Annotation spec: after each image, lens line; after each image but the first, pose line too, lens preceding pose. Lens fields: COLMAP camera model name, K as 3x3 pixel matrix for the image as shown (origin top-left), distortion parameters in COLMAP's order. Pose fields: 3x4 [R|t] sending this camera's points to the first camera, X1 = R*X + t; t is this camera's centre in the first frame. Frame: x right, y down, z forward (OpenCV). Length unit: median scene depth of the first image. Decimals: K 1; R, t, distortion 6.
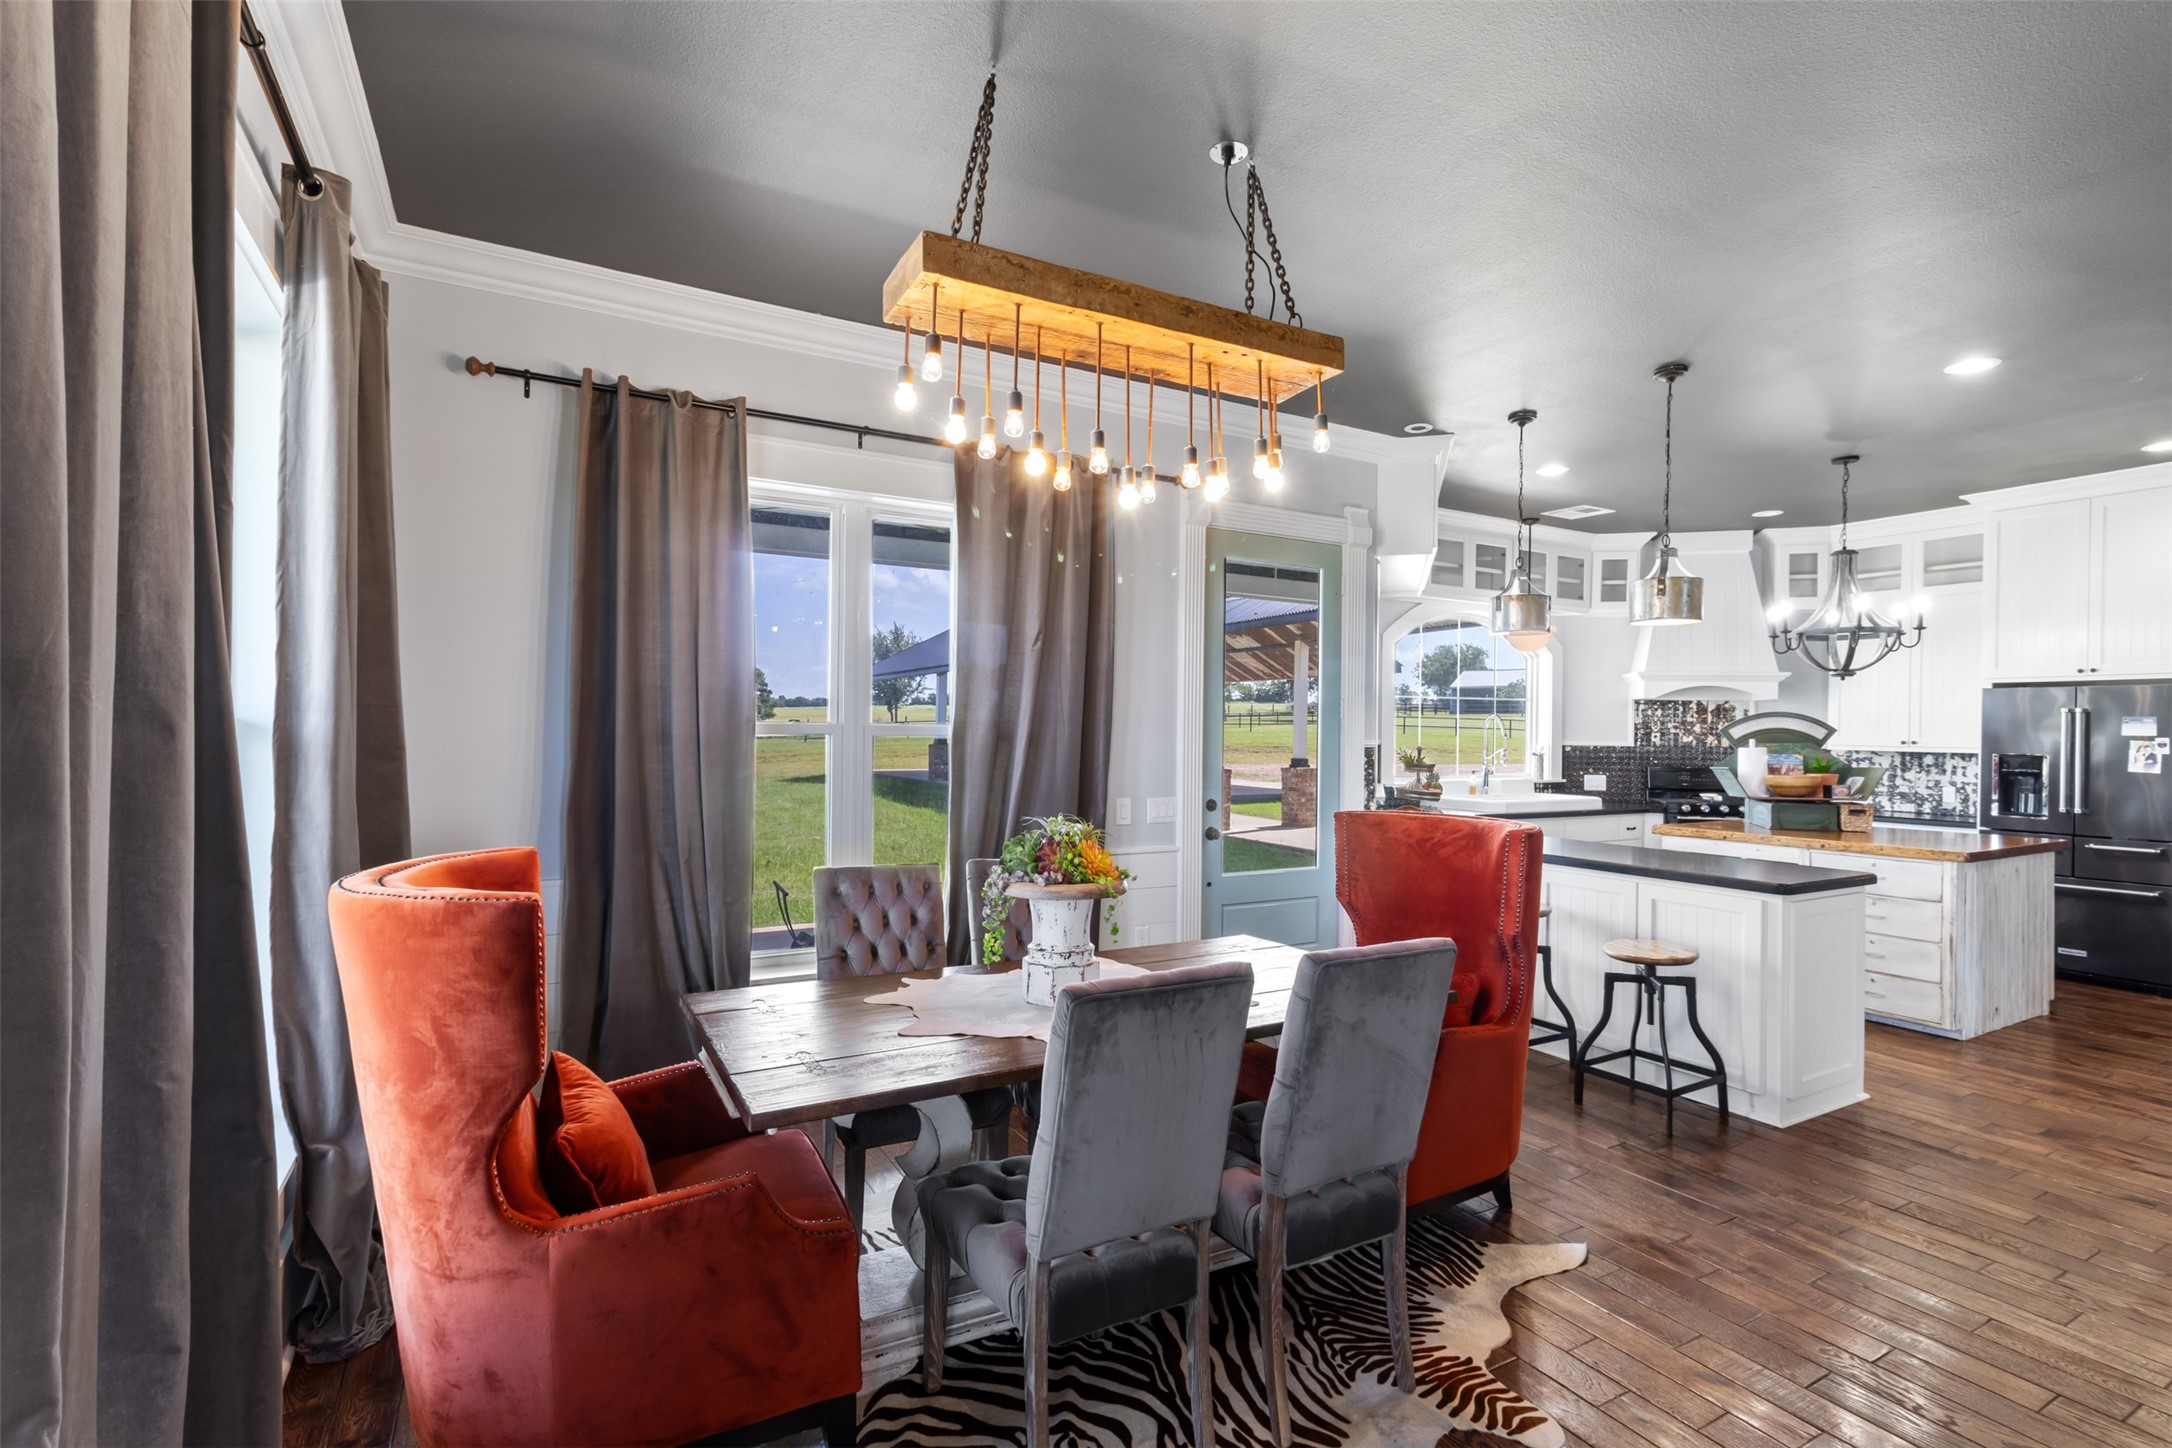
lens RADIAL K [[1021.6, 0, 1102.7], [0, 1021.6, 736.0], [0, 0, 1]] dist [0.005700, 0.000613]
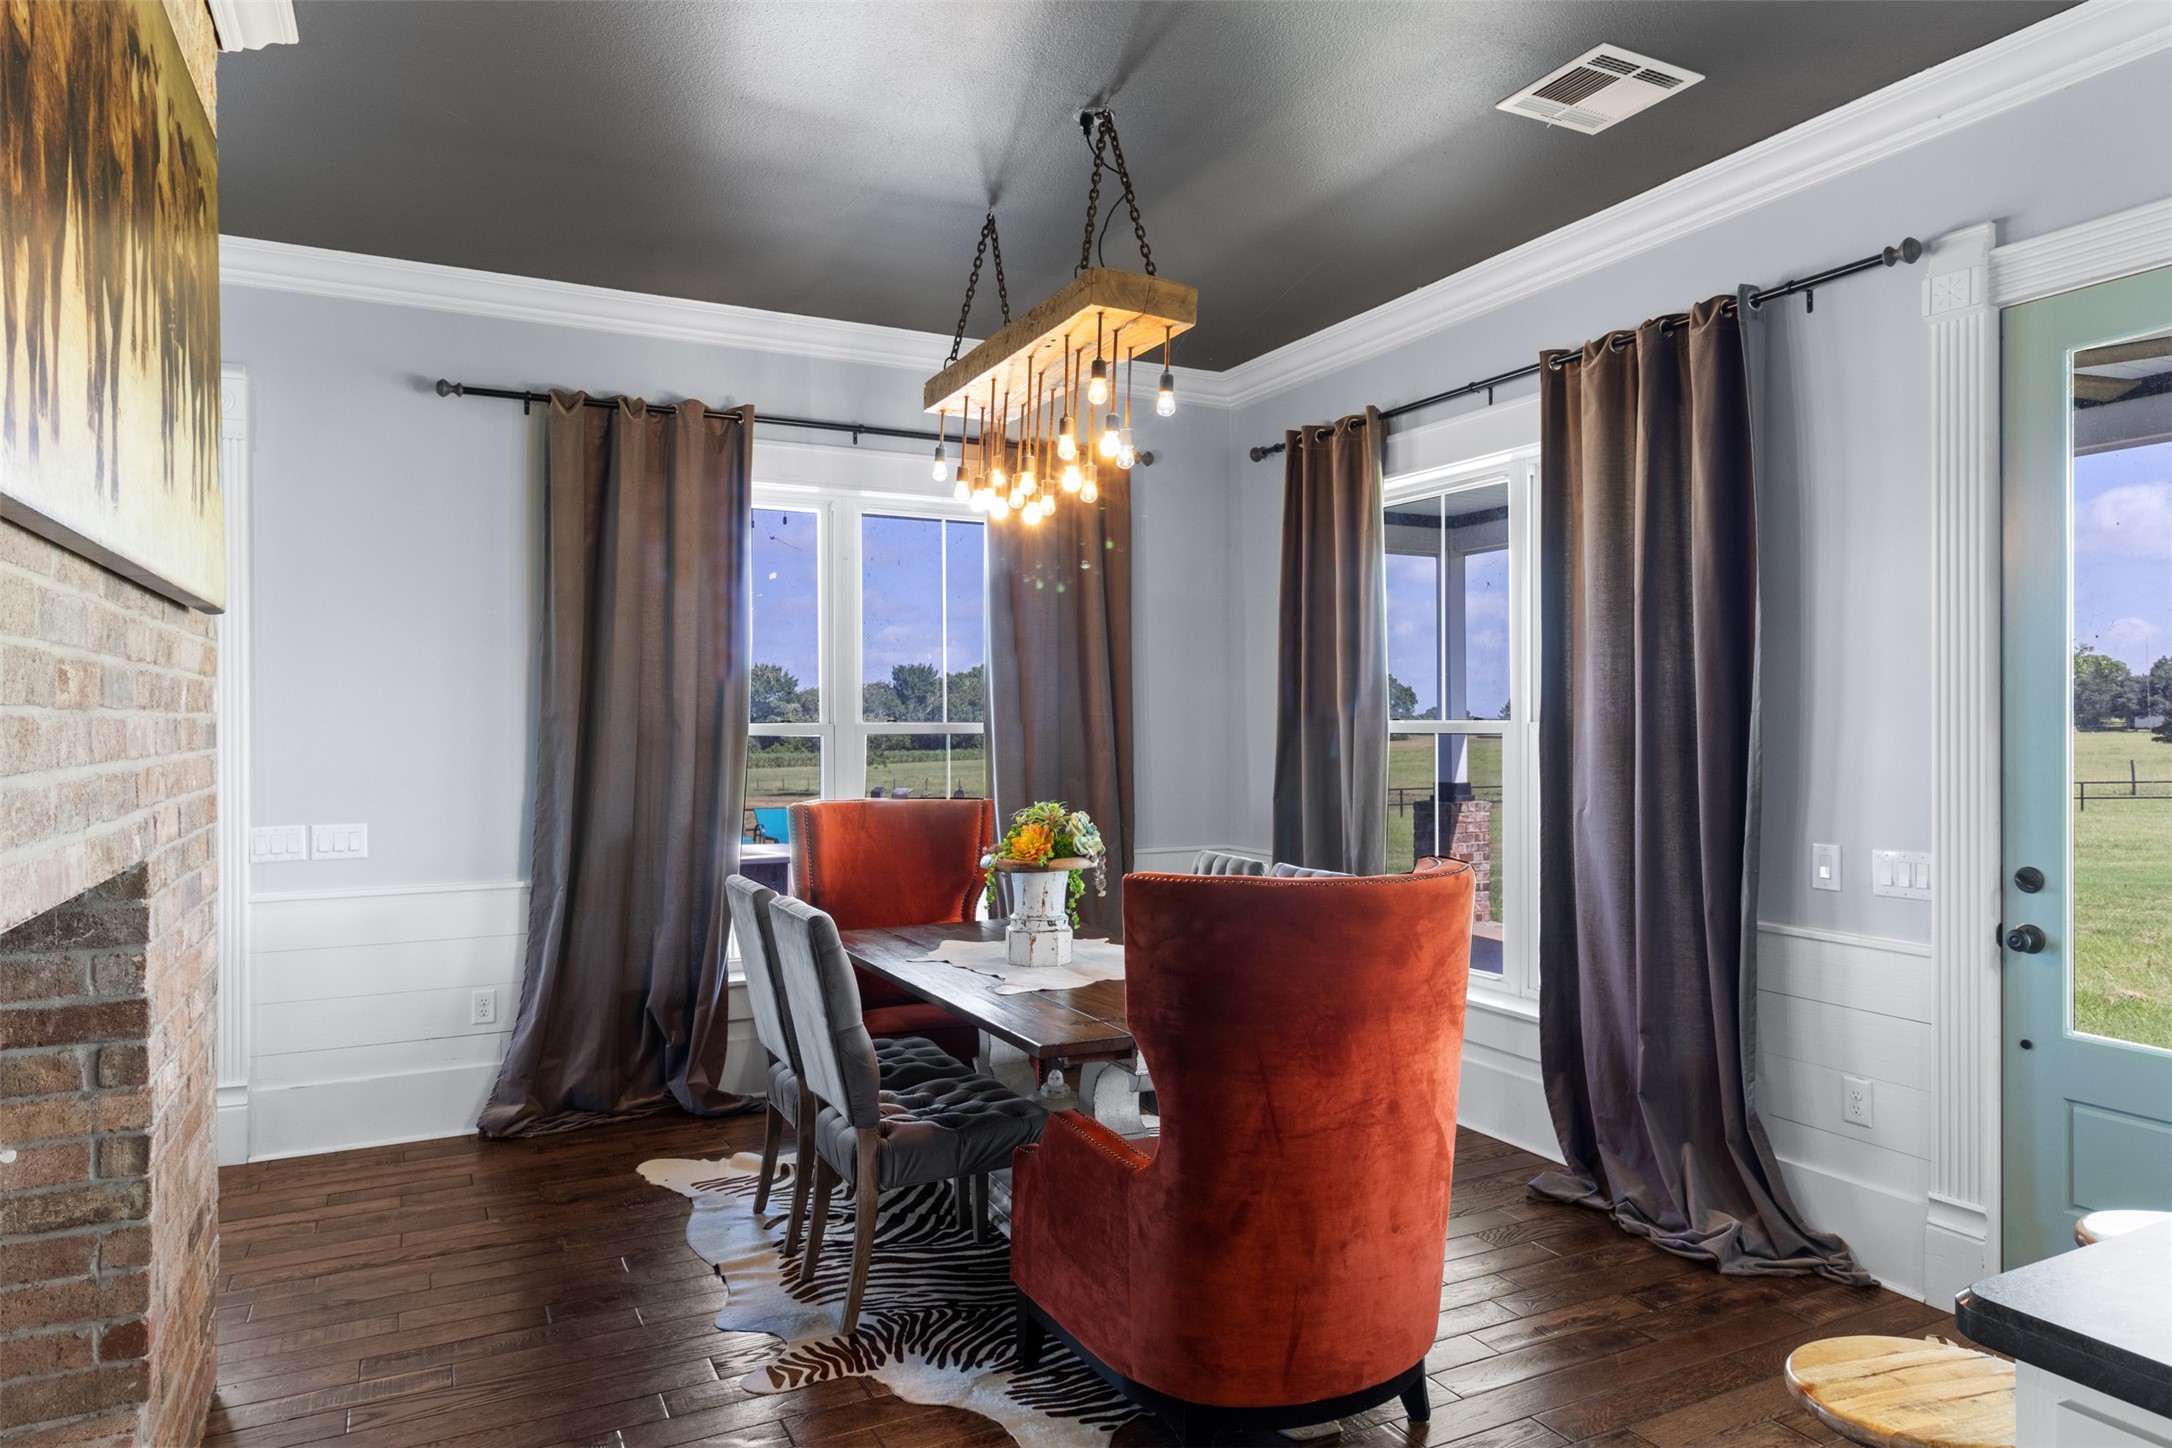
lens RADIAL K [[1375.4, 0, 1094.4], [0, 1375.4, 729.3], [0, 0, 1]] dist [-0.001204, -0.000040]
pose [[-0.062088, -0.009079, -0.998029, 0.671063], [-0.005641, 0.999946, -0.008745, 0.004815], [0.998055, 0.005087, -0.062136, 0.522013]]
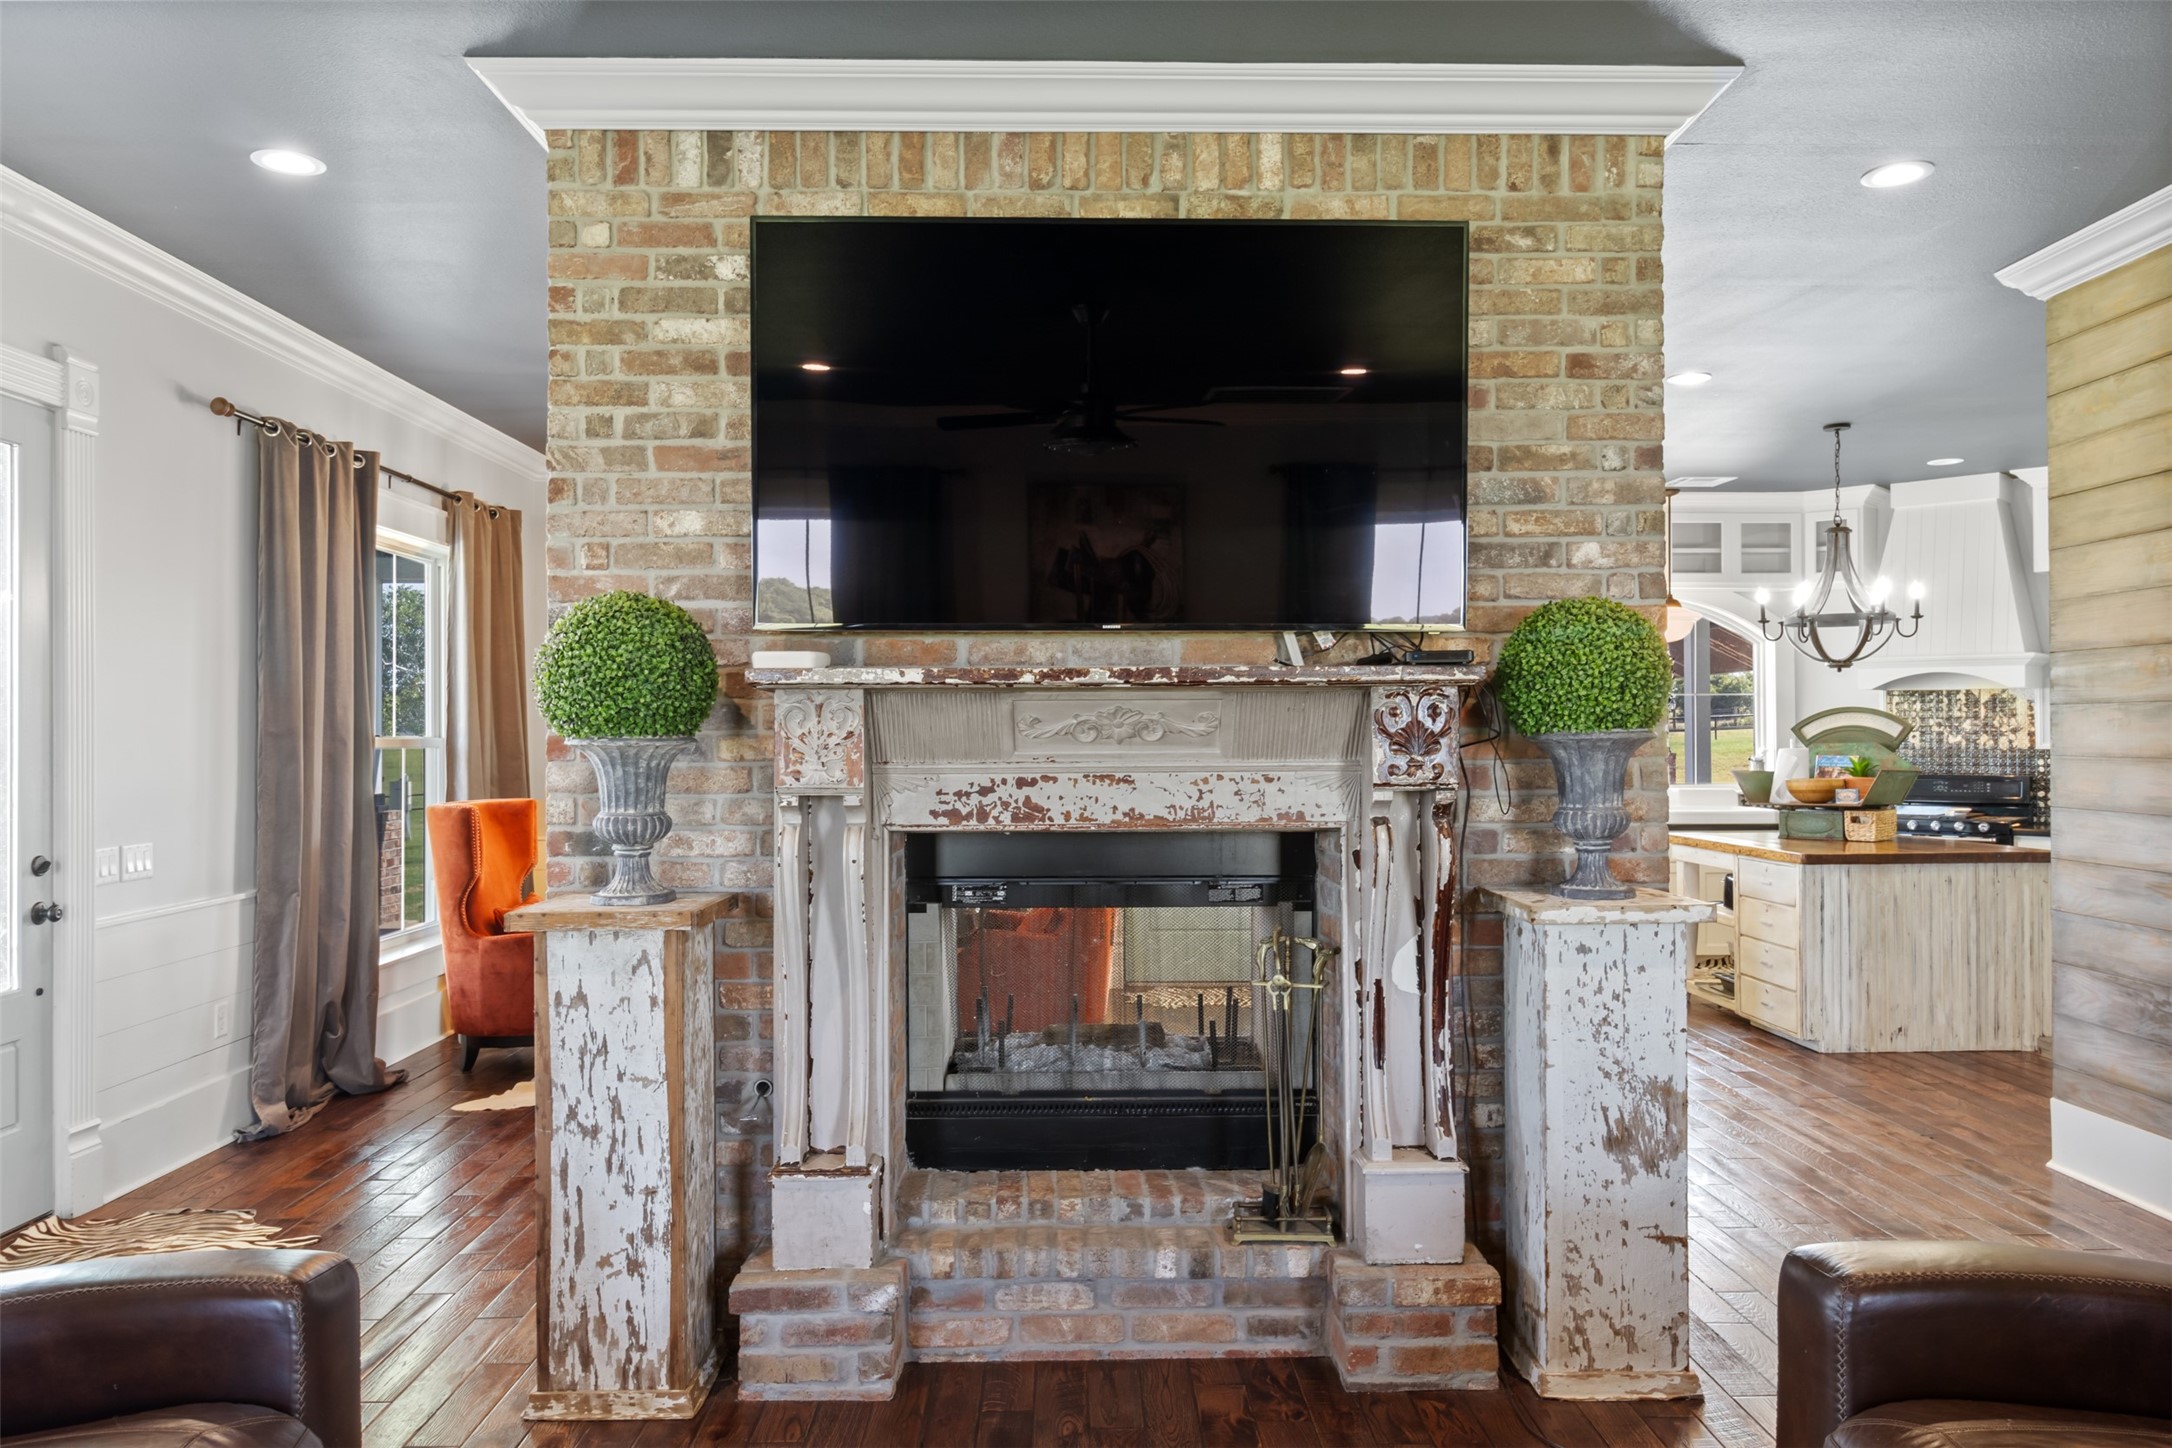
lens RADIAL K [[1488.3, 0, 1085.9], [0, 1488.3, 727.0], [0, 0, 1]] dist [0.007372, 0.001463]
pose [[0.877878, -0.016915, -0.478586, 0.766679], [0.009808, 0.999801, -0.017345, 0.010240], [0.478784, 0.010533, 0.877869, -0.460848]]
